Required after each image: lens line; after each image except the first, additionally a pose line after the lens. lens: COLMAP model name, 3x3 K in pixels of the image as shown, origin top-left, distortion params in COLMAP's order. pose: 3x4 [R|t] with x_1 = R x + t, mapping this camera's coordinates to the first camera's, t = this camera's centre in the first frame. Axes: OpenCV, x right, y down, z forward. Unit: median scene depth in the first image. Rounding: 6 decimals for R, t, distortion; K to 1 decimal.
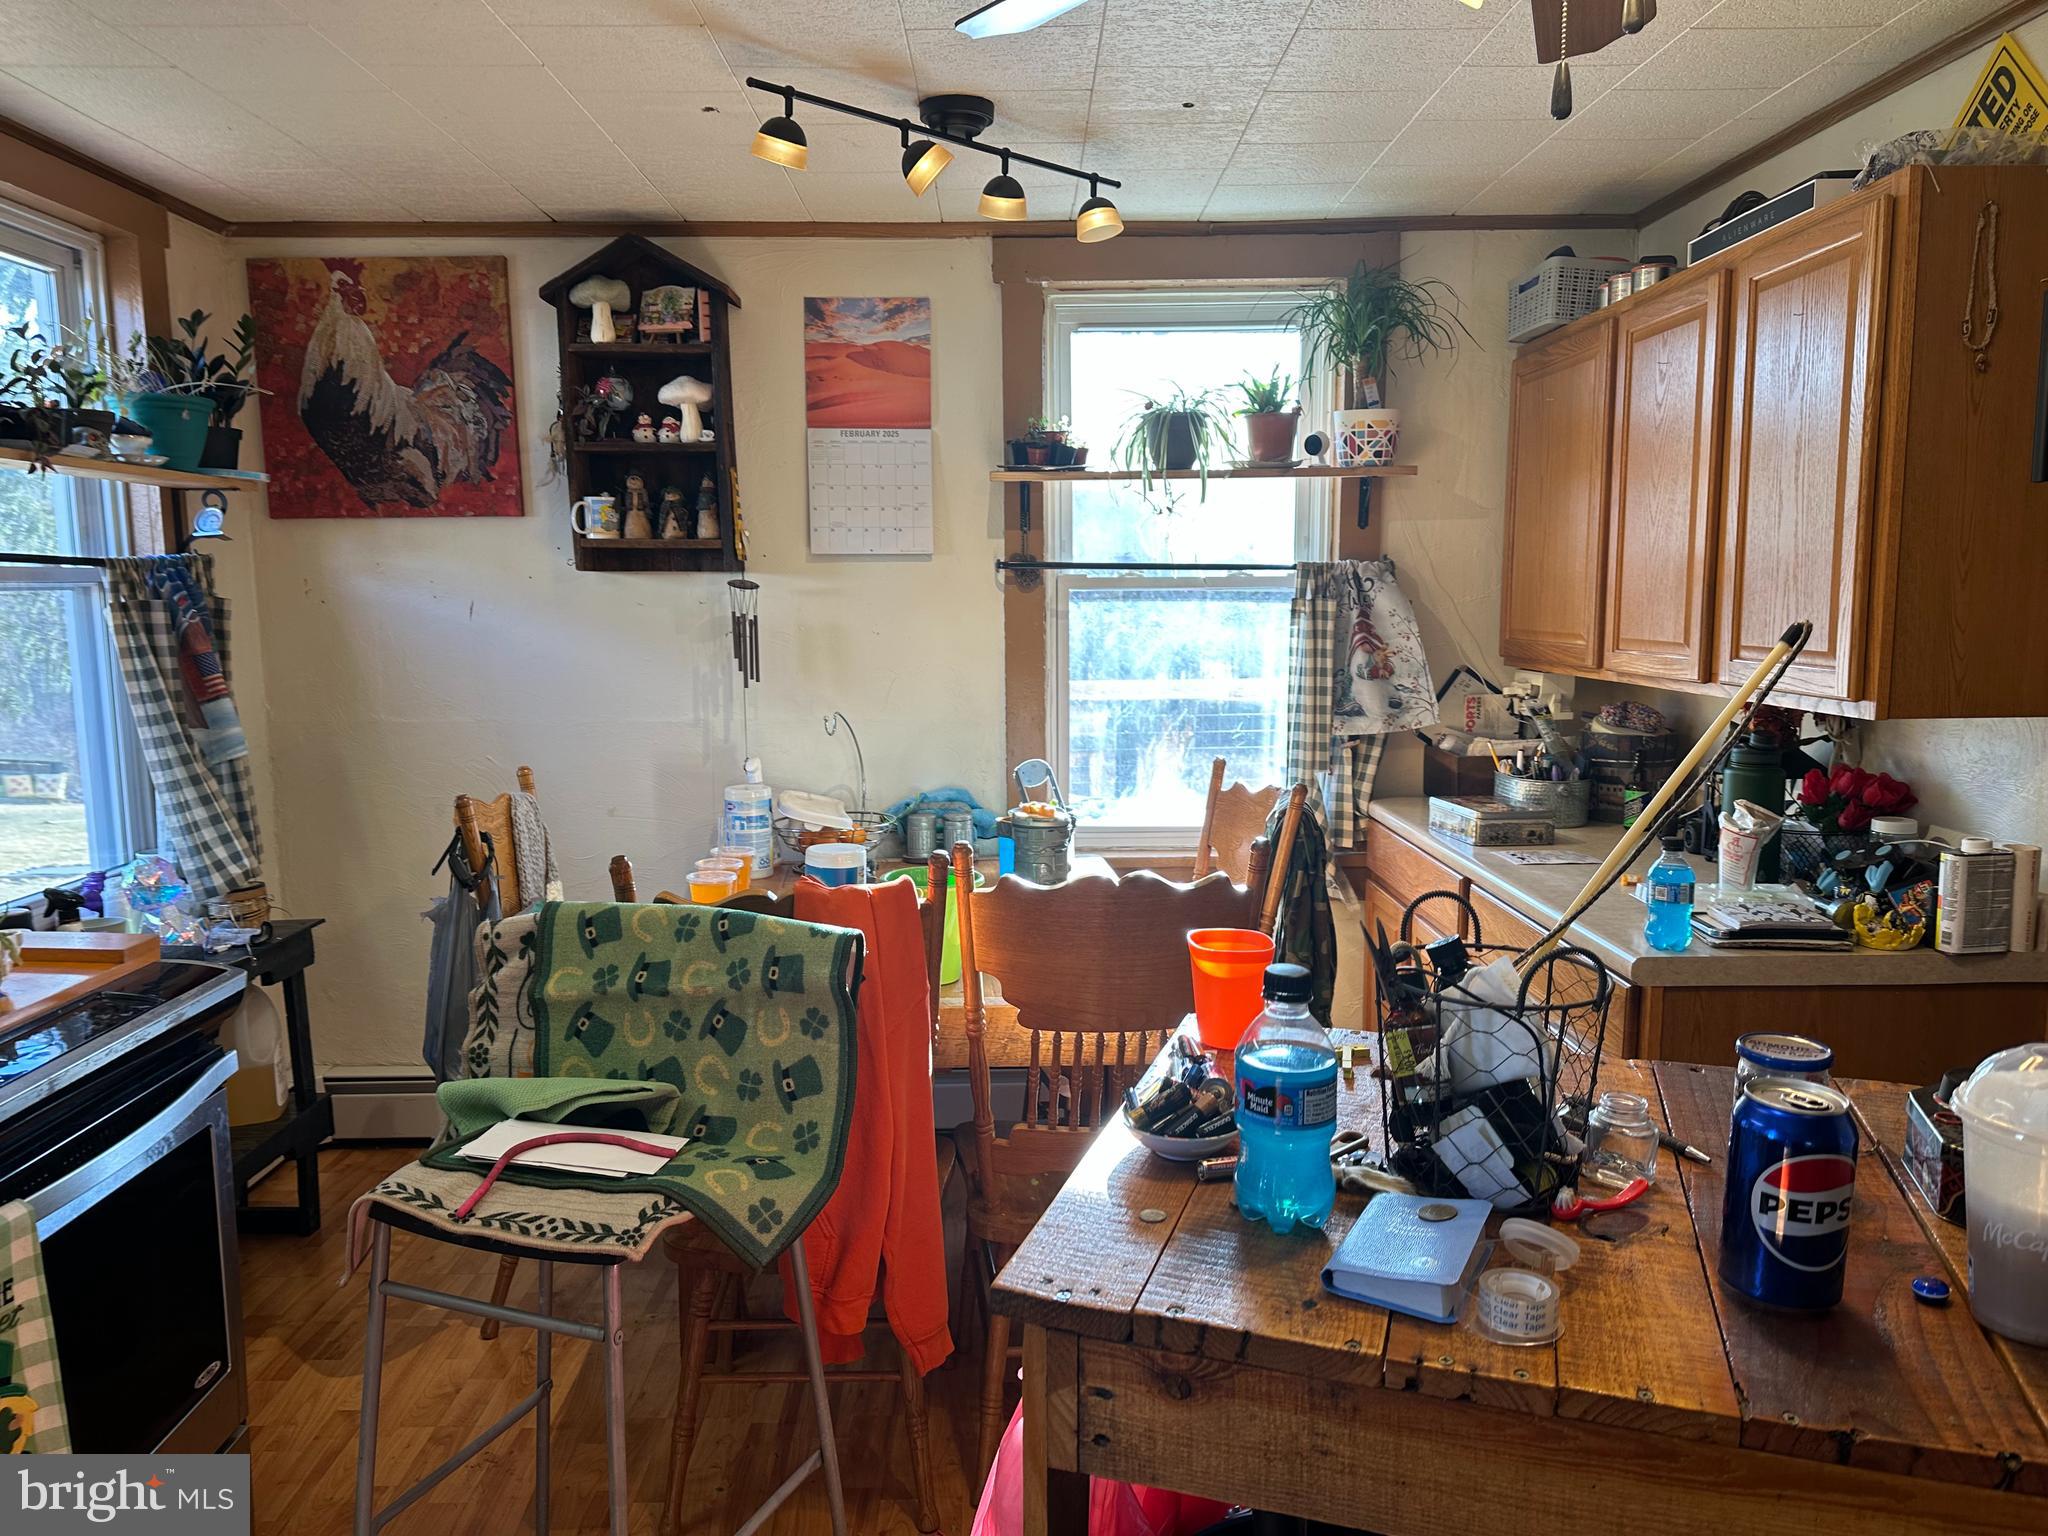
lens RADIAL K [[1453.7, 0, 1005.4], [0, 1453.7, 769.1], [0, 0, 1]] dist [0.065593, -0.060809]
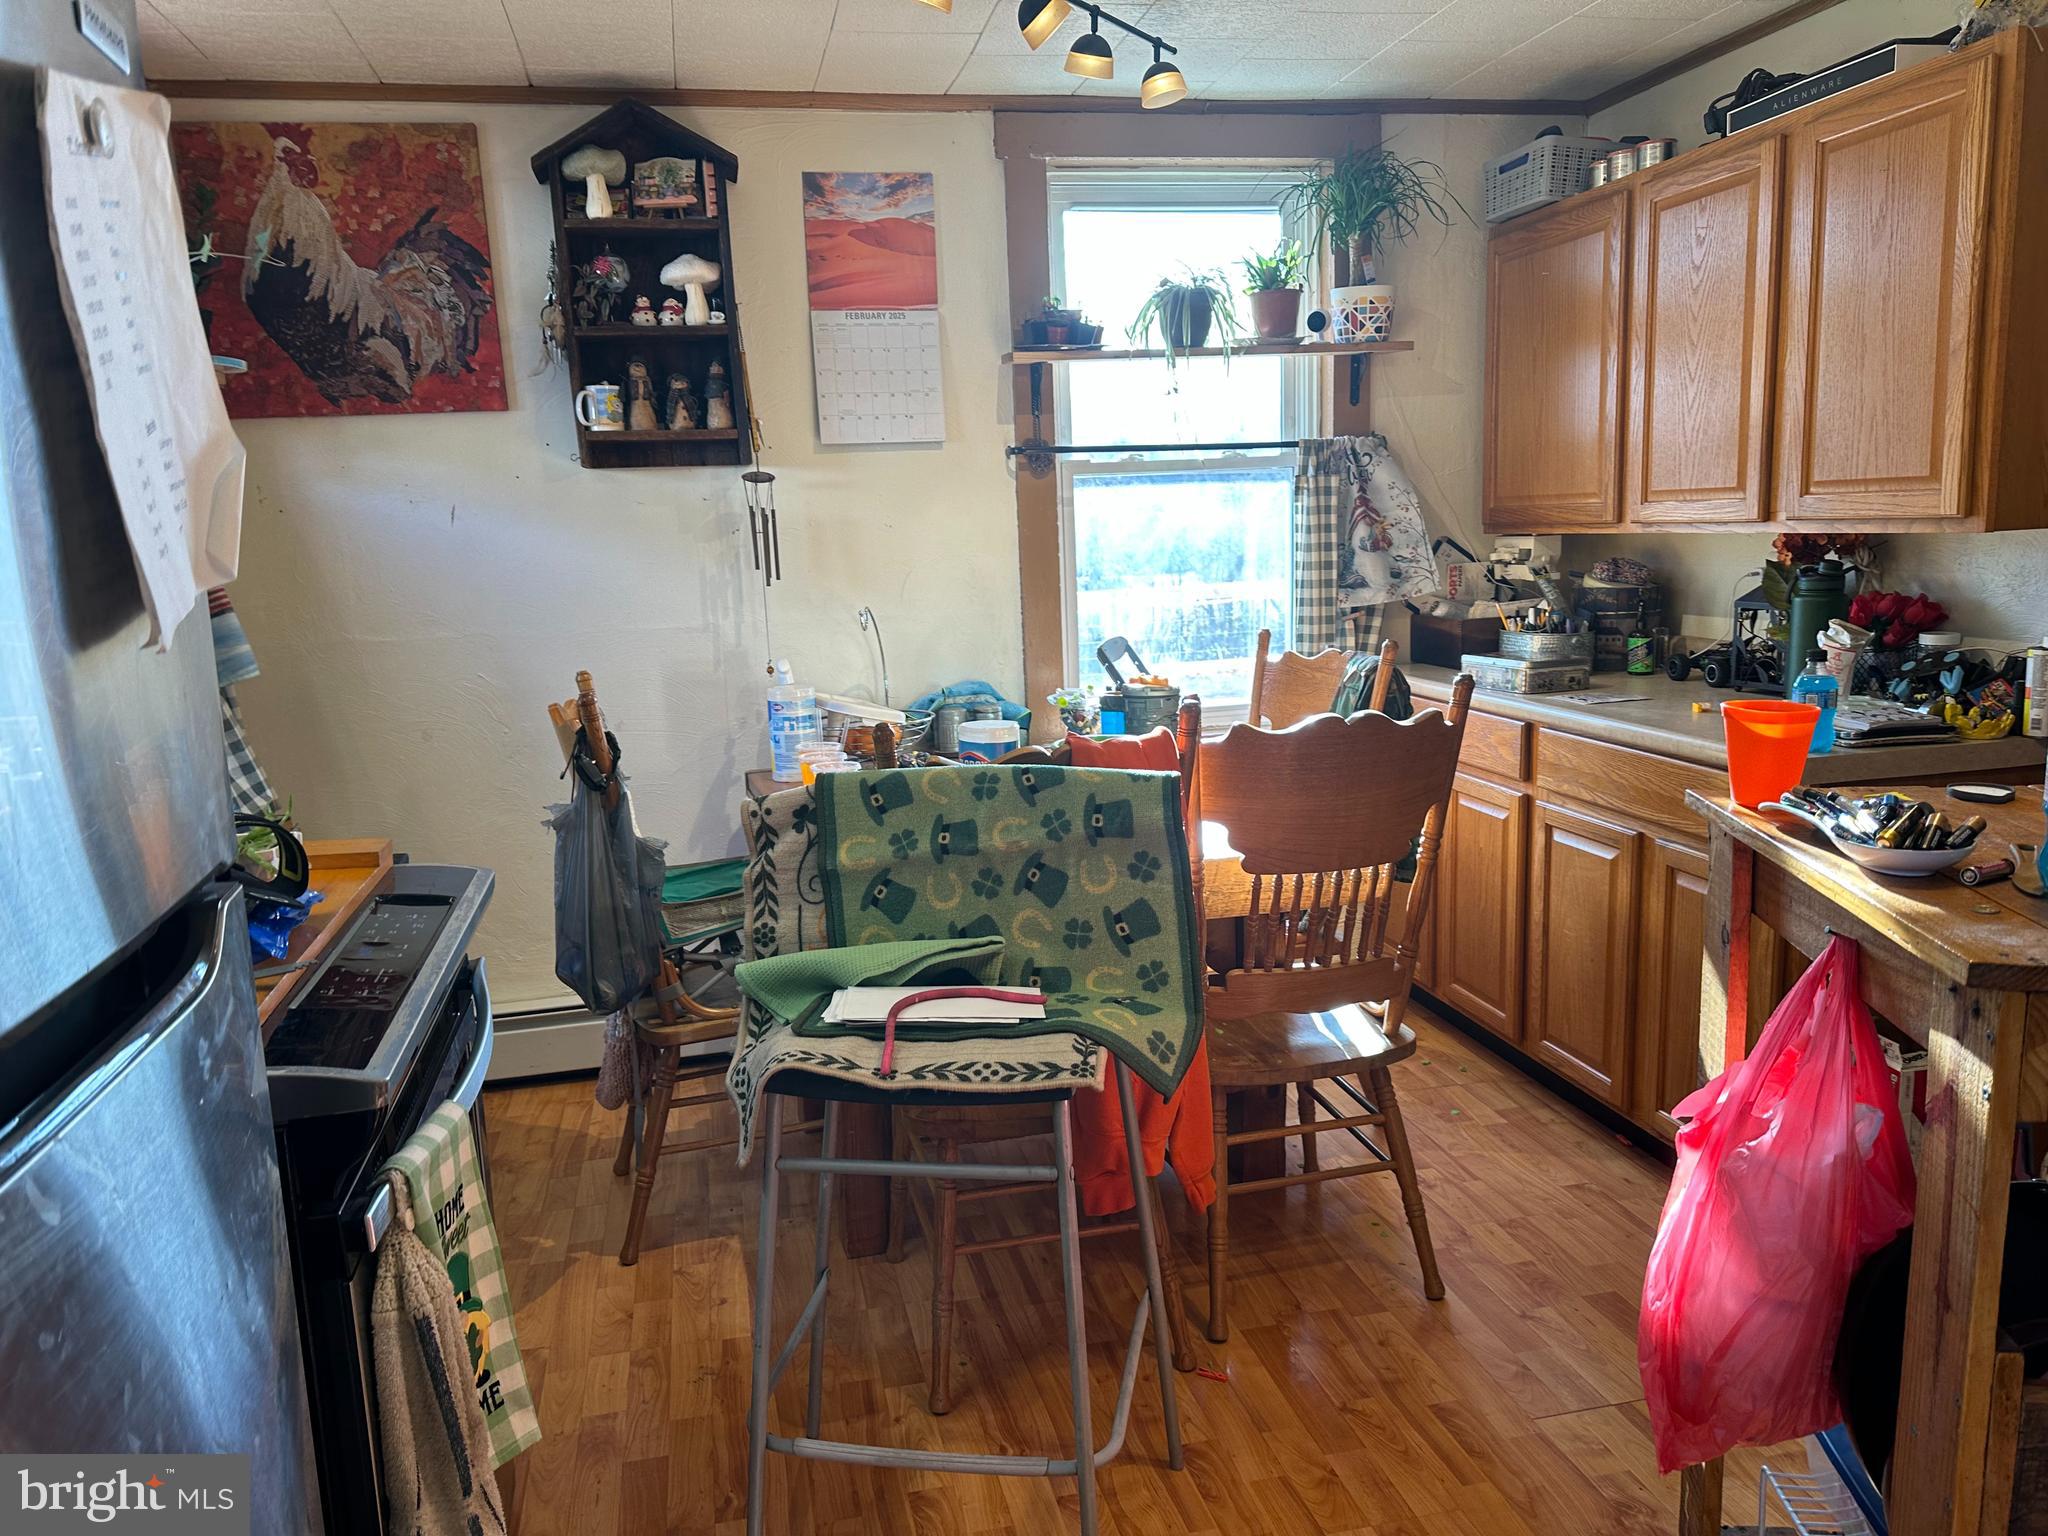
lens RADIAL K [[1463.3, 0, 1014.9], [0, 1463.3, 773.6], [0, 0, 1]] dist [0.040527, -0.035519]
pose [[0.979890, -0.067777, 0.187677, -0.211391], [0.059069, 0.996918, 0.051618, 0.028139], [-0.190597, -0.039494, 0.980874, 0.016465]]
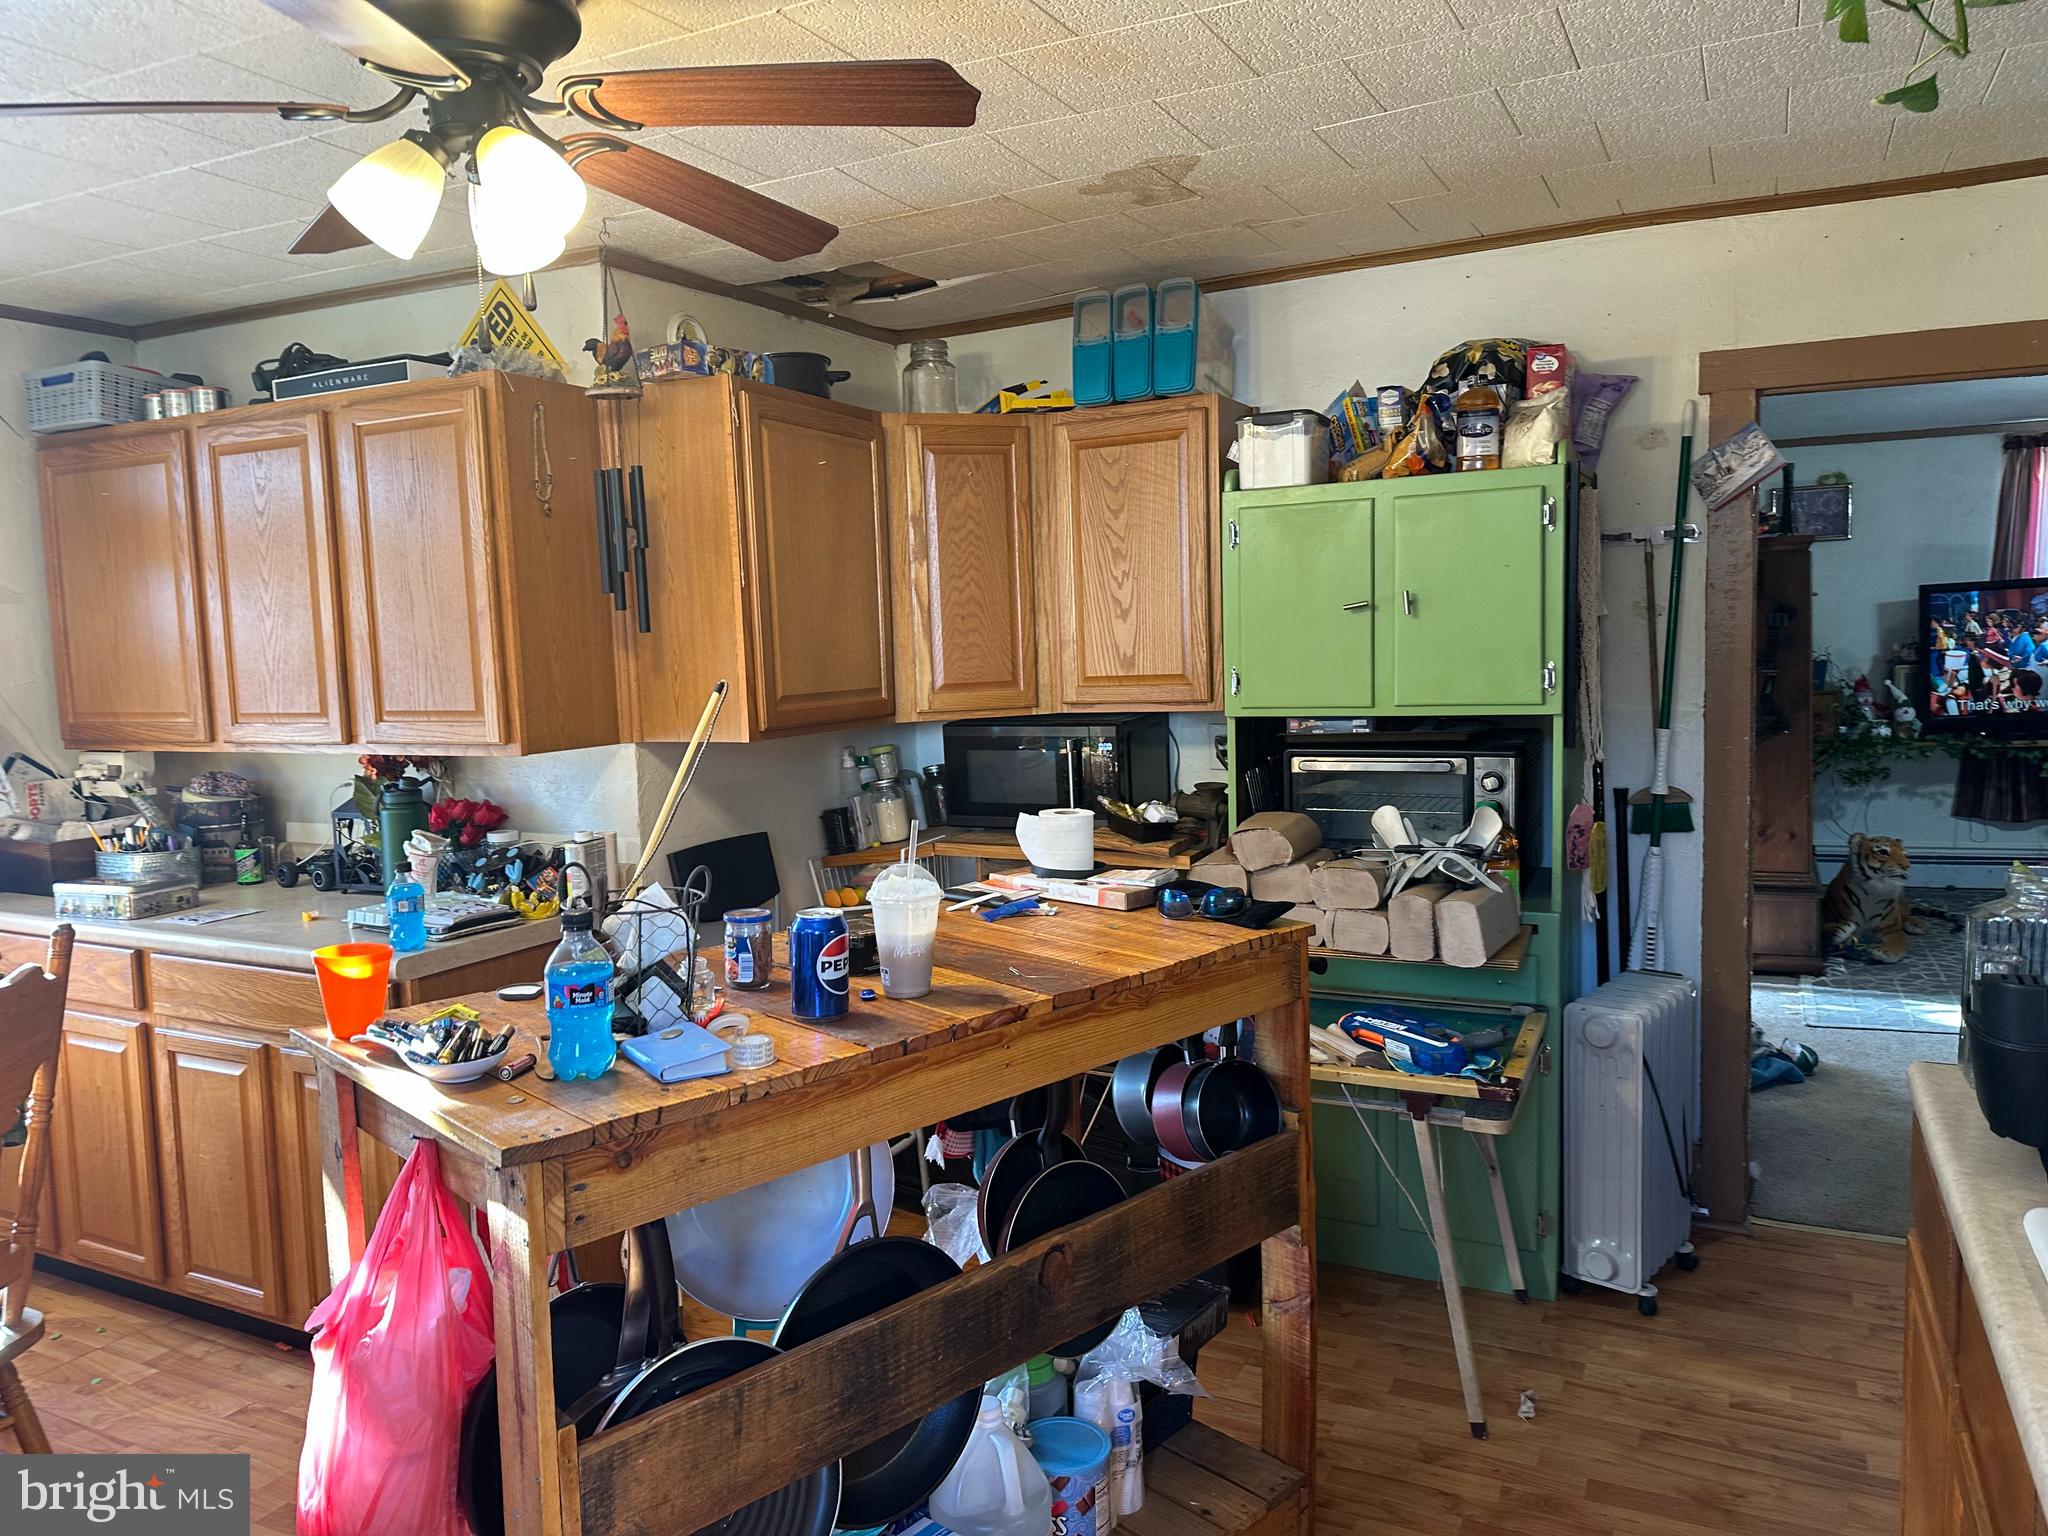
lens RADIAL K [[1447.9, 0, 1025.9], [0, 1447.9, 771.8], [0, 0, 1]] dist [0.025253, -0.039067]
pose [[0.465189, -0.090633, 0.880559, -0.238893], [0.134776, 0.990399, 0.030737, 0.002153], [-0.874891, 0.104380, 0.472938, -0.043213]]
